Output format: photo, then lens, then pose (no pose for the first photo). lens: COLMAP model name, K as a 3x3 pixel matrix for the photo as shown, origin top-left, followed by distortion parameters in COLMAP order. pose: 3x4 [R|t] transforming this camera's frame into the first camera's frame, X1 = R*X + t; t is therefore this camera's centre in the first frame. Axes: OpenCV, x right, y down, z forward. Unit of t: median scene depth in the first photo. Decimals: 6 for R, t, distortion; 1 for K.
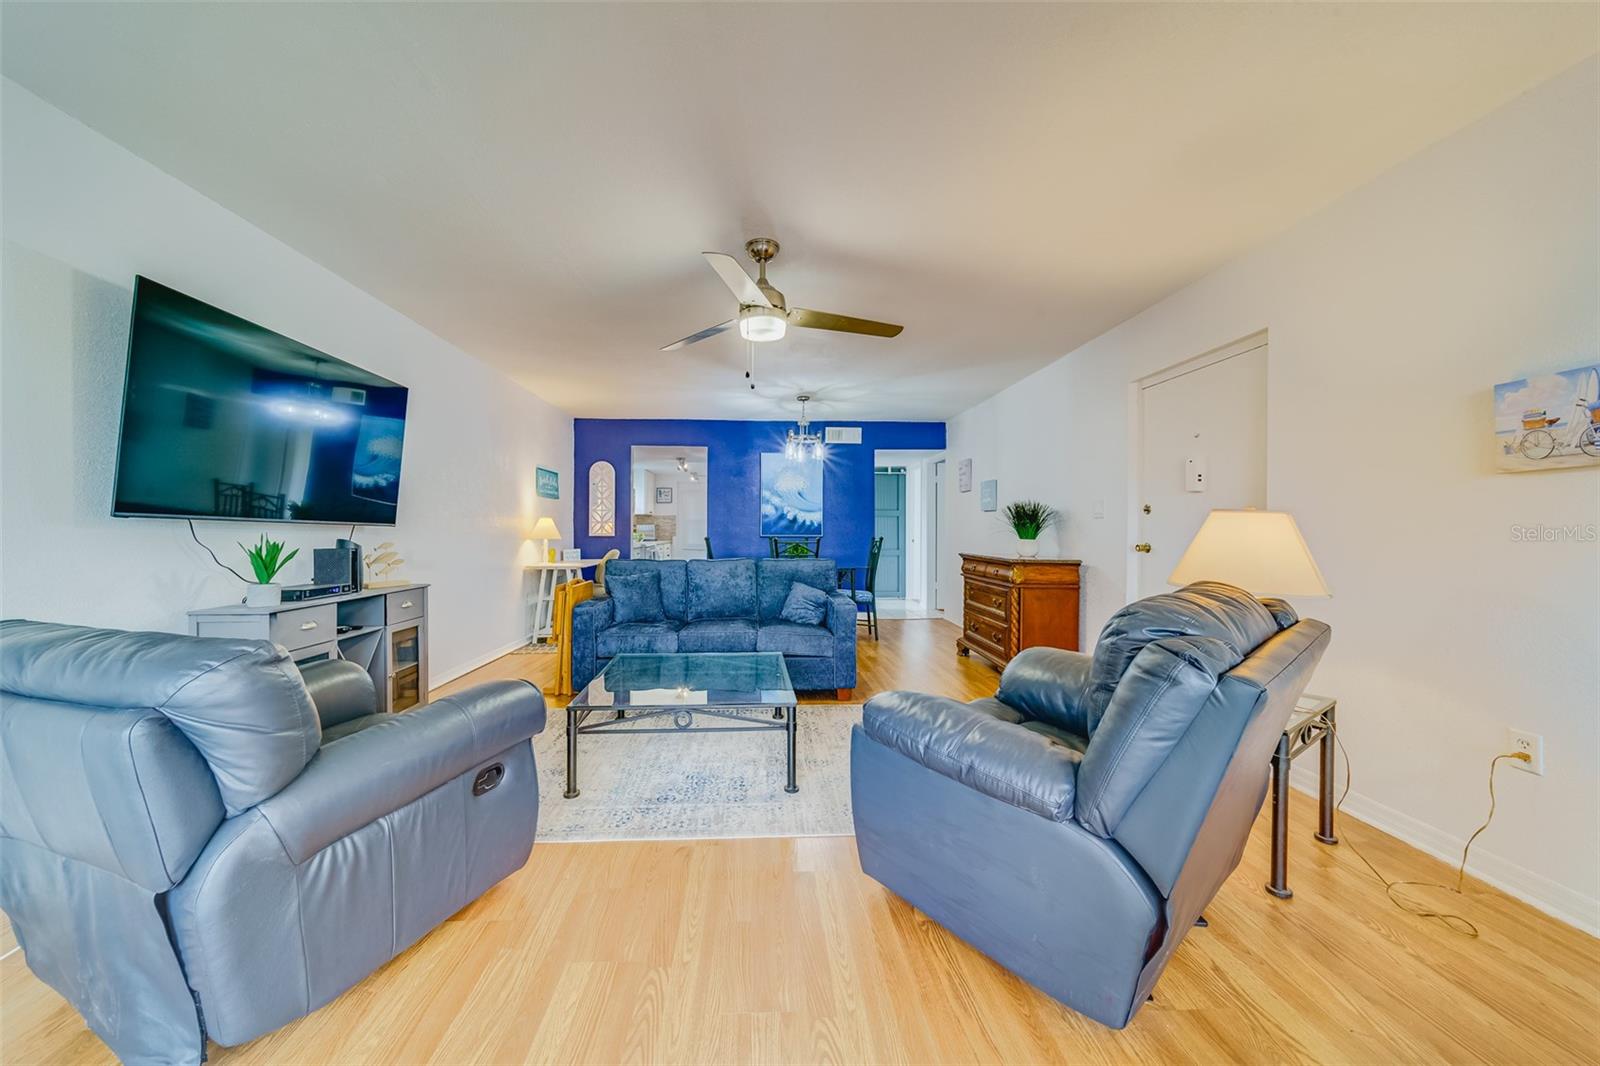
lens RADIAL K [[569.4, 0, 780.5], [0, 569.4, 529.0], [0, 0, 1]] dist [0.000772, 0.000020]
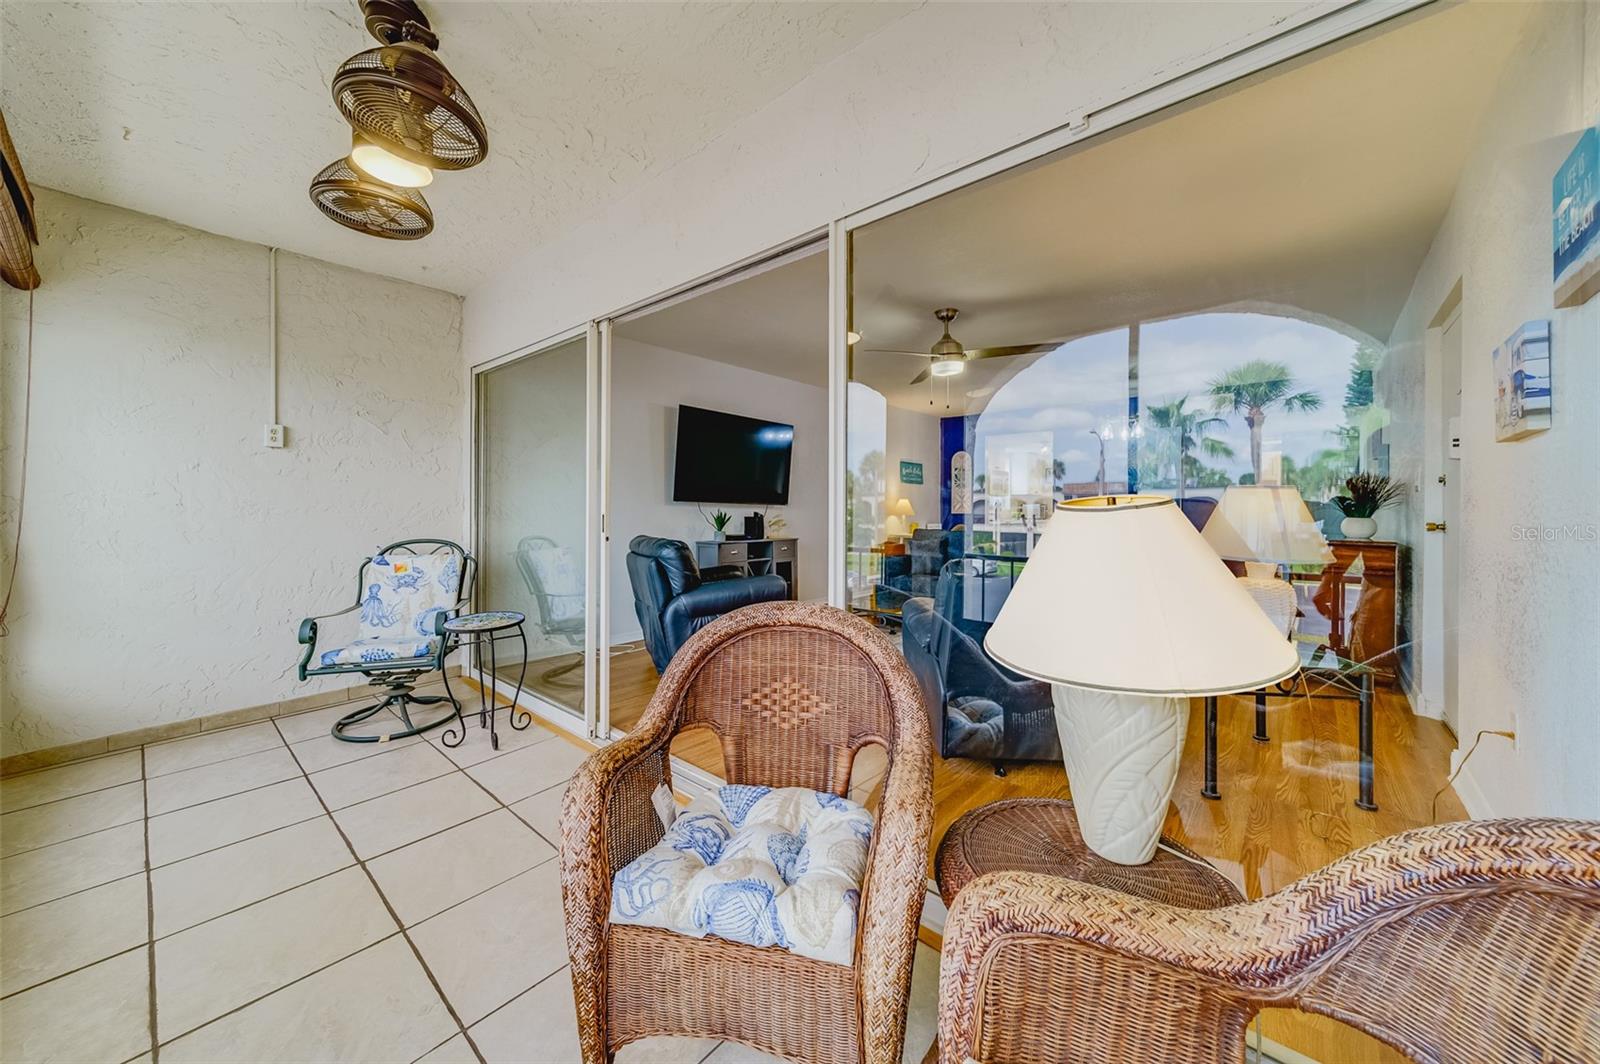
lens RADIAL K [[573.1, 0, 785.4], [0, 573.1, 518.9], [0, 0, 1]] dist [0.008001, 0.000024]
pose [[0.718951, 0.011523, -0.694965, 0.389749], [-0.001254, 0.999882, 0.015282, 0.007280], [0.695059, -0.010115, 0.718881, -0.196897]]
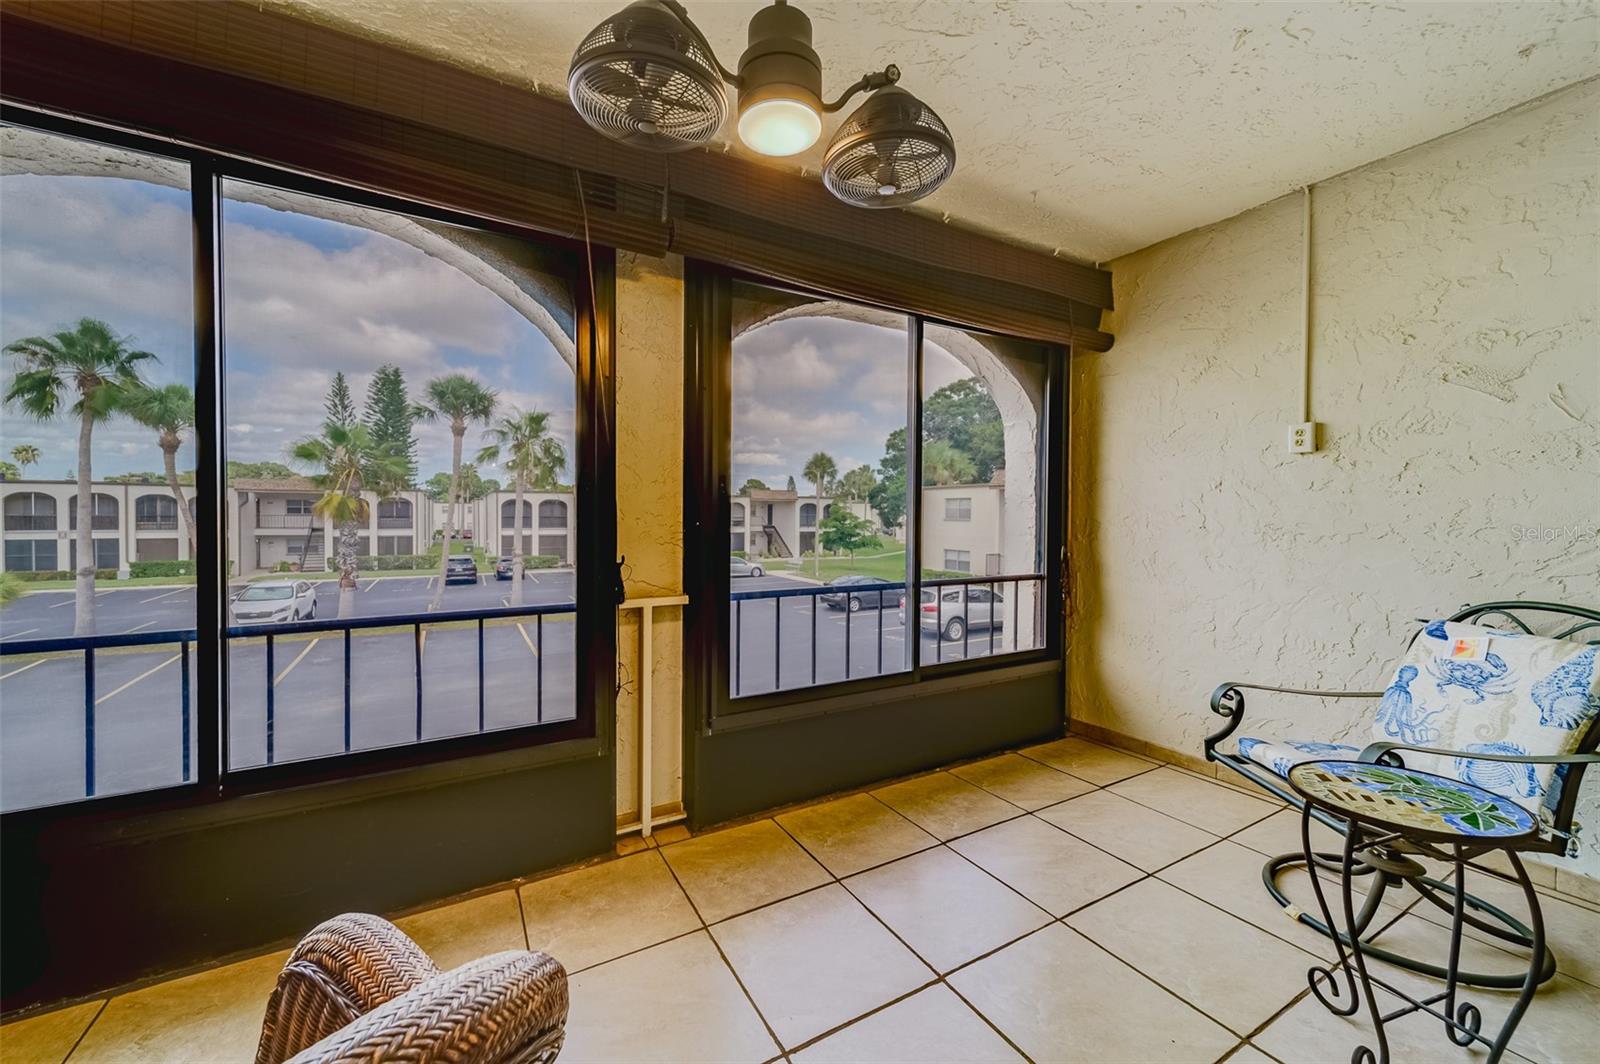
lens RADIAL K [[584.9, 0, 780.8], [0, 584.9, 533.2], [0, 0, 1]] dist [0.002933, 0.000115]
pose [[-0.889274, 0.005803, -0.457338, 0.148954], [-0.009475, 0.999471, 0.031106, -0.005887], [0.457277, 0.031995, -0.888749, 0.112092]]
